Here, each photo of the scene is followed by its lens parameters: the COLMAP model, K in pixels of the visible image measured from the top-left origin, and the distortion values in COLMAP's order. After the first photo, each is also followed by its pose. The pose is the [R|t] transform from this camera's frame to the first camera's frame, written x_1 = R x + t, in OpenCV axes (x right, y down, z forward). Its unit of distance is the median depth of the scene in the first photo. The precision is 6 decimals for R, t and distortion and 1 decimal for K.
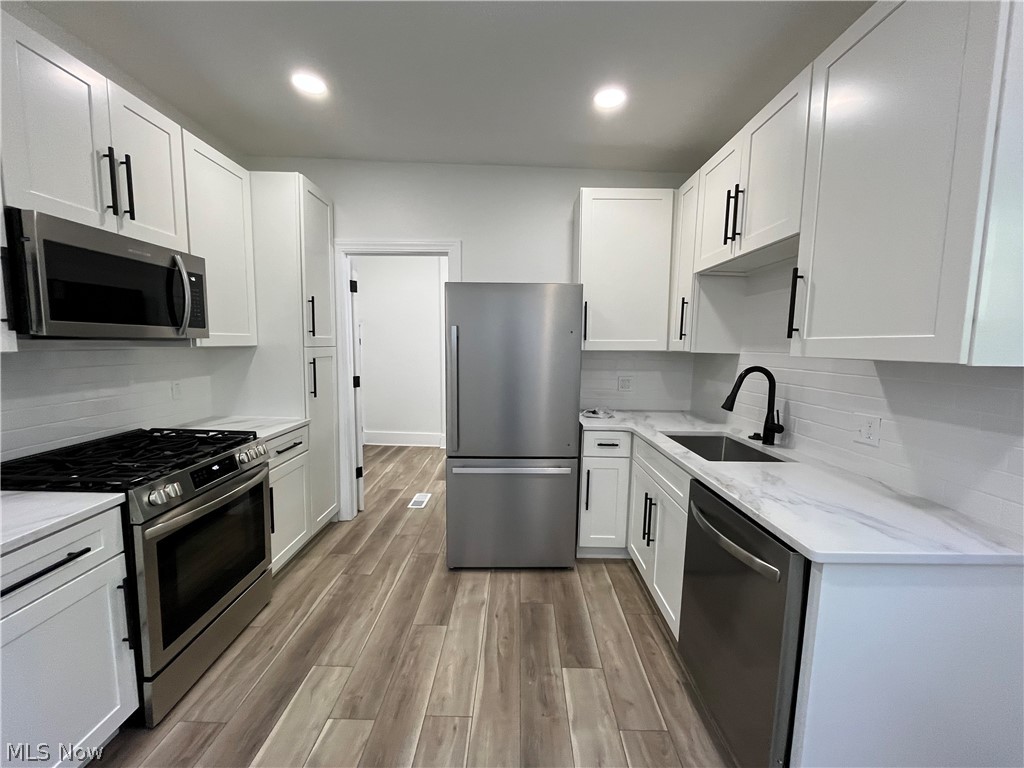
lens RADIAL K [[412.7, 0, 512.4], [0, 412.7, 384.2], [0, 0, 1]] dist [-0.000196, -0.001292]
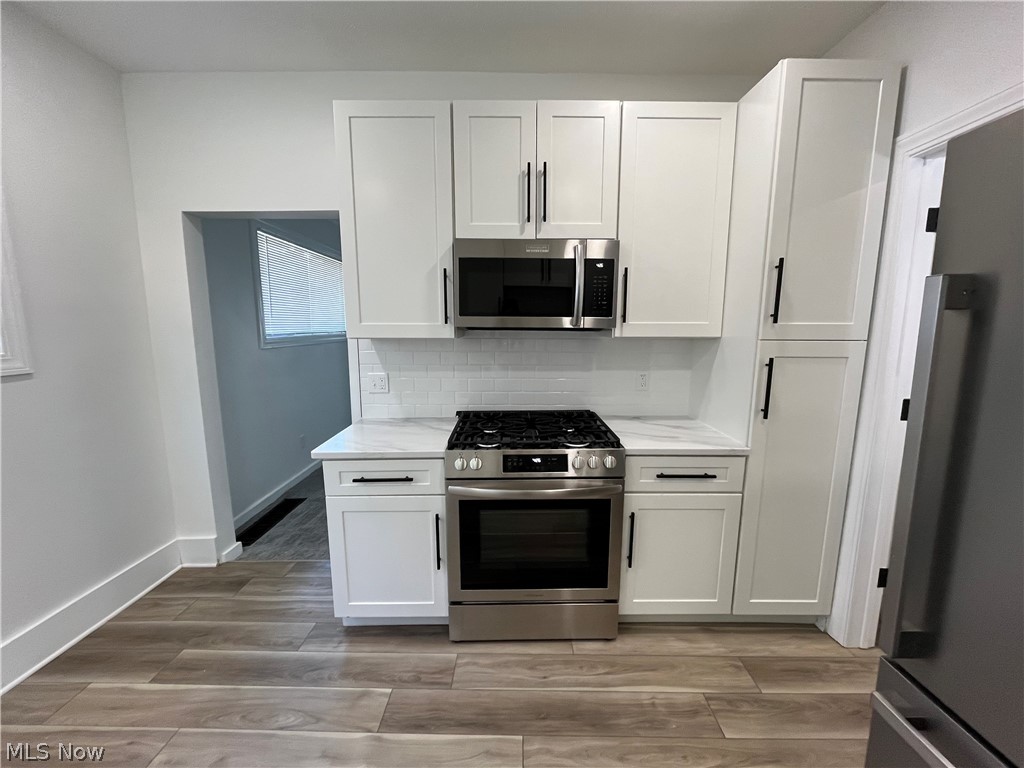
lens RADIAL K [[412.7, 0, 509.8], [0, 412.7, 385.1], [0, 0, 1]] dist [-0.000196, -0.001292]
pose [[0.002158, 0.125842, -0.992048, 0.189212], [-0.104578, 0.986639, 0.124928, -0.073951], [0.994514, 0.103477, 0.015289, 0.742387]]
